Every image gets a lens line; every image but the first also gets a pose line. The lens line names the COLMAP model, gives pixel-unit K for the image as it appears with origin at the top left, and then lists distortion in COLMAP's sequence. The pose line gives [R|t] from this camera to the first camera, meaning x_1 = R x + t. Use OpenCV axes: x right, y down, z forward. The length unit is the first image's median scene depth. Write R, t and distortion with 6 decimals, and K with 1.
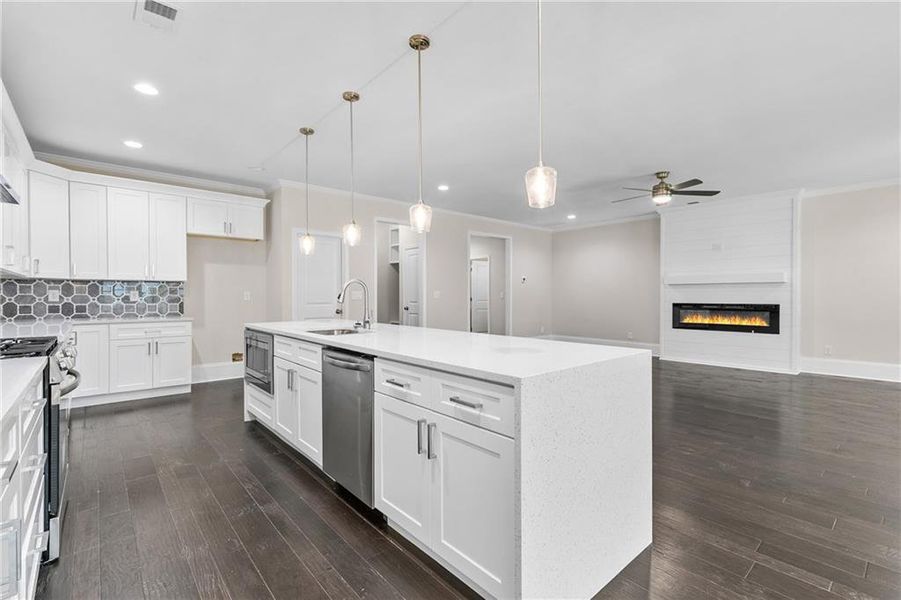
lens RADIAL K [[403.0, 0, 453.6], [0, 403.0, 298.6], [0, 0, 1]] dist [0.003569, -0.000310]
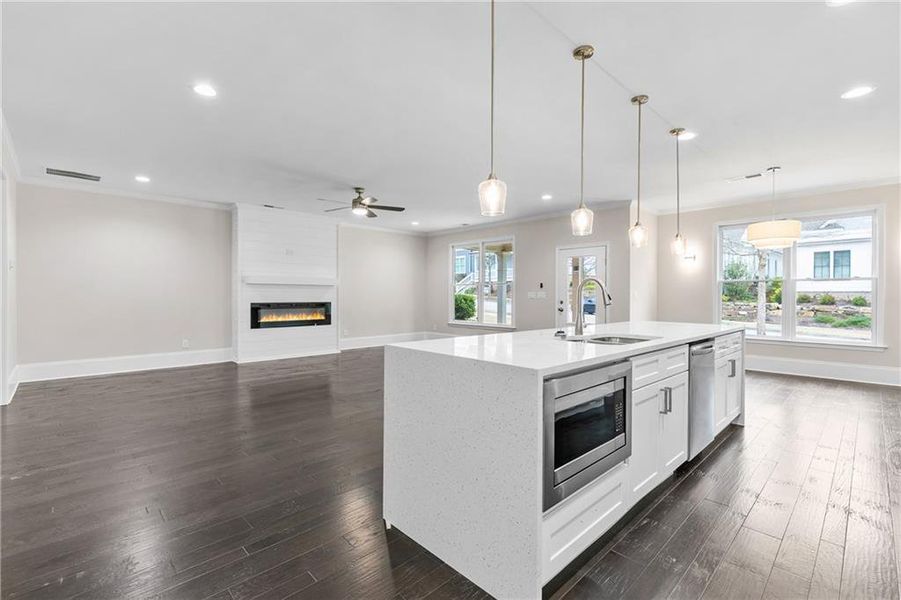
lens RADIAL K [[403.0, 0, 453.6], [0, 403.0, 298.6], [0, 0, 1]] dist [0.003569, -0.000310]
pose [[-0.049891, -0.006069, 0.998736, -0.652471], [0.003898, 0.999973, 0.006271, -0.005125], [-0.998747, 0.004205, -0.049866, 0.792983]]
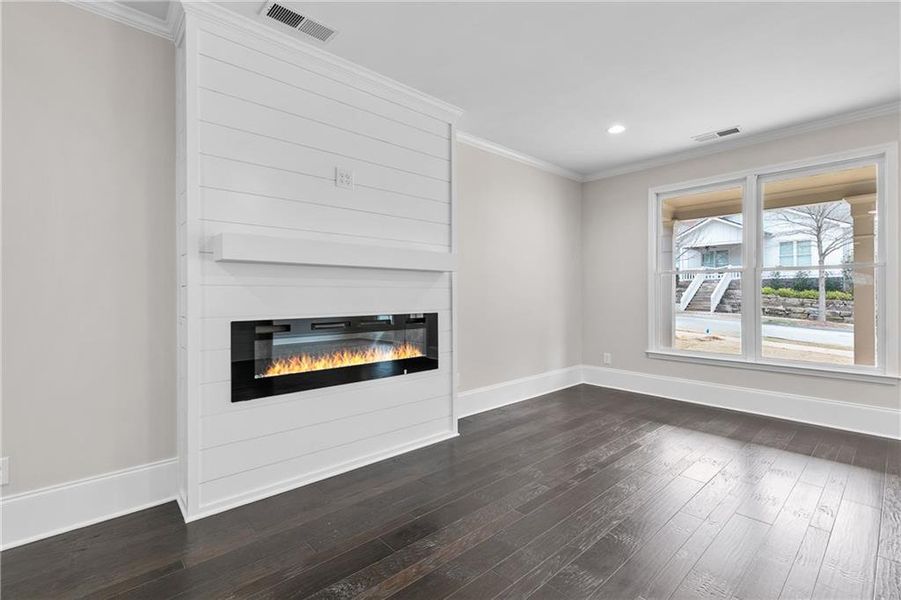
lens RADIAL K [[396.4, 0, 441.7], [0, 396.4, 296.4], [0, 0, 1]] dist [0.001650, 0.000073]
pose [[0.007347, -0.002361, 0.999970, 0.336862], [0.008269, 0.999963, 0.002300, -0.010337], [-0.999939, 0.008252, 0.007366, 1.187633]]
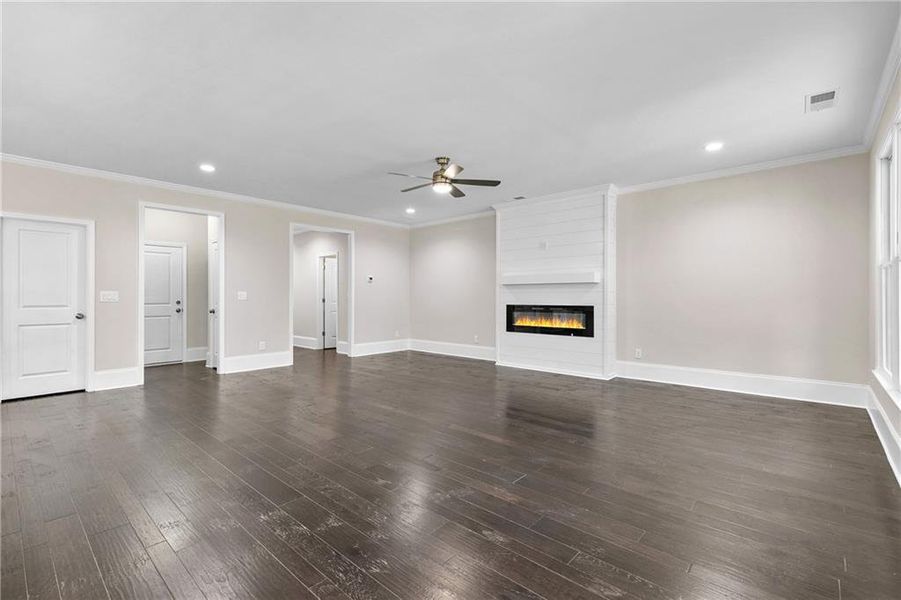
lens RADIAL K [[403.0, 0, 453.6], [0, 403.0, 298.6], [0, 0, 1]] dist [0.003569, -0.000310]
pose [[0.992840, -0.000420, 0.119450, 0.438827], [0.000537, 0.999999, -0.000947, -0.002670], [-0.119449, 0.001004, 0.992840, 0.116827]]
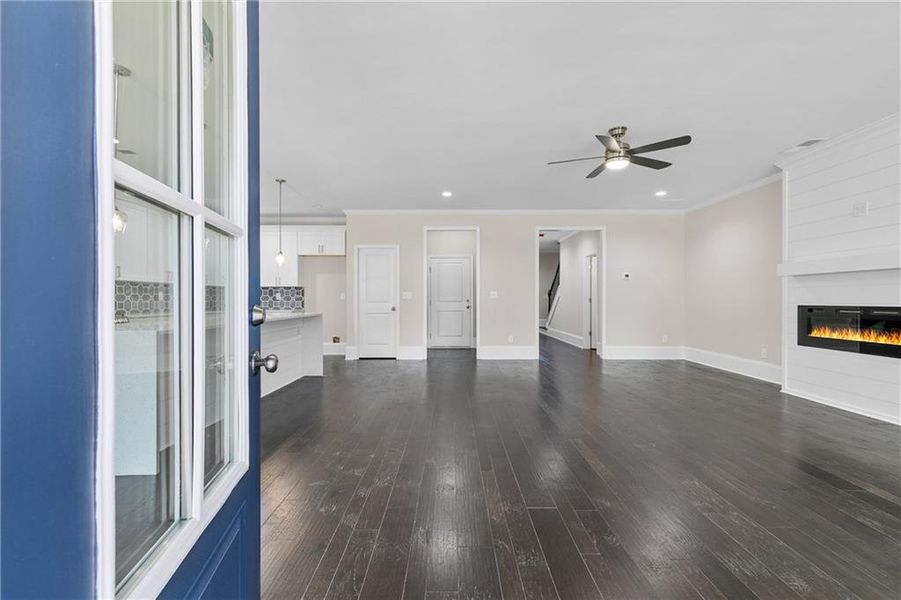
lens RADIAL K [[403.0, 0, 453.6], [0, 403.0, 298.6], [0, 0, 1]] dist [0.003569, -0.000310]
pose [[0.755404, -0.000844, -0.655258, 0.783548], [-0.003789, 0.999977, -0.005655, 0.009047], [0.655248, 0.006755, 0.755384, 0.232399]]
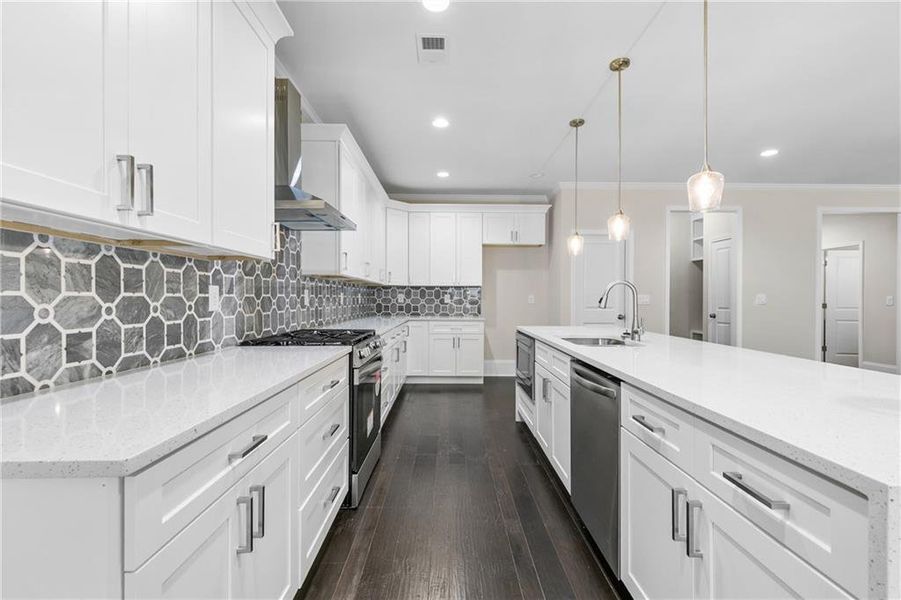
lens RADIAL K [[403.0, 0, 453.6], [0, 403.0, 298.6], [0, 0, 1]] dist [0.003569, -0.000310]
pose [[0.758422, 0.004817, -0.651746, 0.022150], [-0.010441, 0.999934, -0.004759, -0.001167], [0.651680, 0.010414, 0.758423, 0.081570]]
